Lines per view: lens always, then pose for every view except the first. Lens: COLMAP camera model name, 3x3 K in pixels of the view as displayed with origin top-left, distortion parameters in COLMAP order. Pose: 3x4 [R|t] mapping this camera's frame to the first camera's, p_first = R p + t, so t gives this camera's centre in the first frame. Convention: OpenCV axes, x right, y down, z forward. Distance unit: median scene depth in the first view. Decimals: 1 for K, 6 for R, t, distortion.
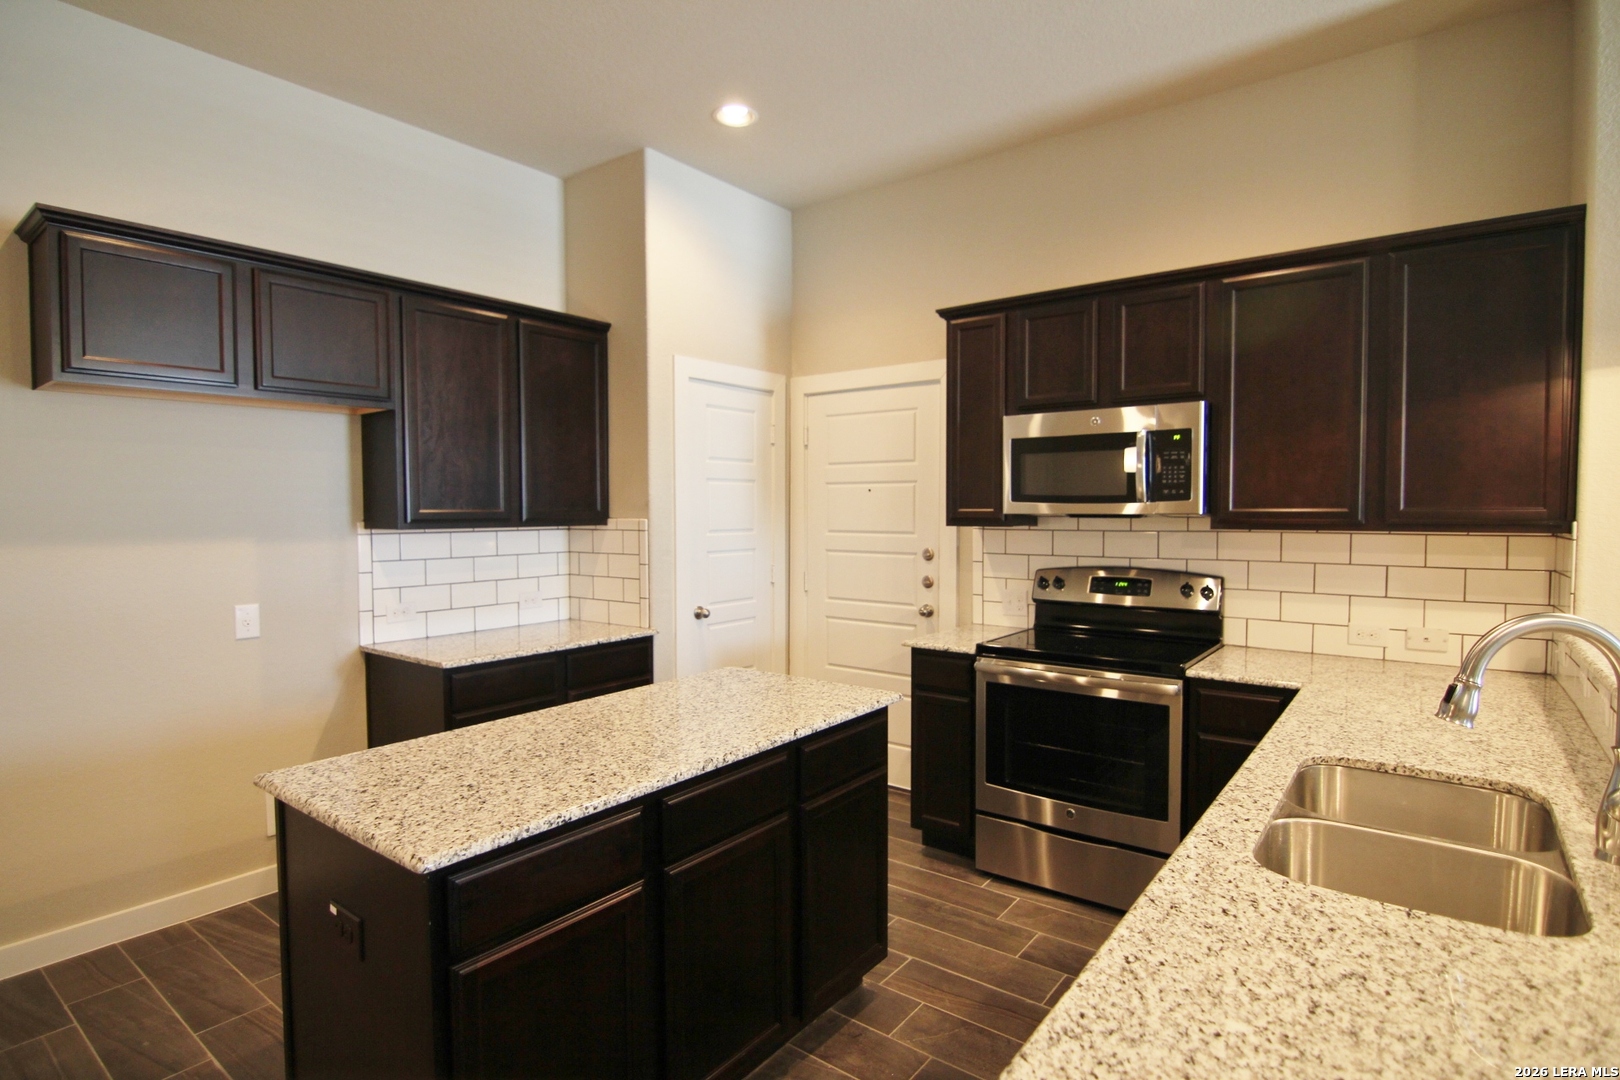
lens RADIAL K [[822.5, 0, 826.7], [0, 822.5, 540.7], [0, 0, 1]] dist [-0.004706, -0.000008]
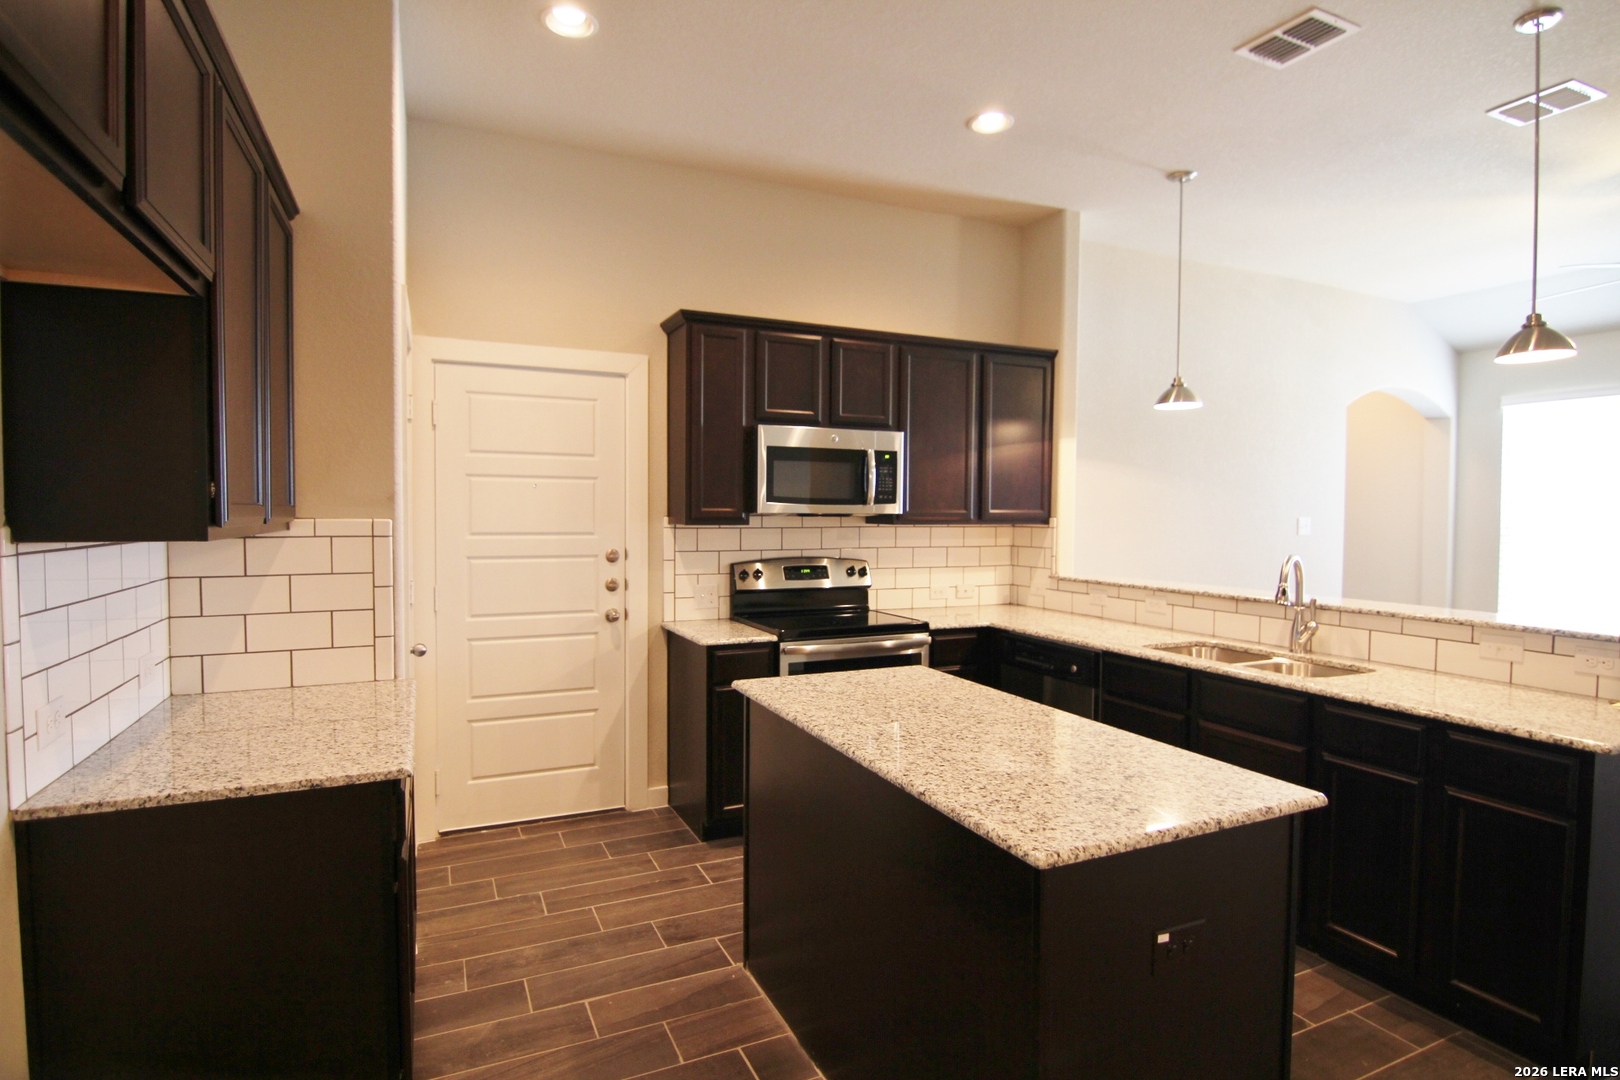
lens RADIAL K [[822.5, 0, 821.2], [0, 822.5, 533.7], [0, 0, 1]] dist [-0.004706, -0.000008]
pose [[0.469830, -0.018125, 0.882571, -0.718909], [0.027786, 0.999597, 0.005737, -0.009036], [-0.882320, 0.021828, 0.470144, 0.406280]]
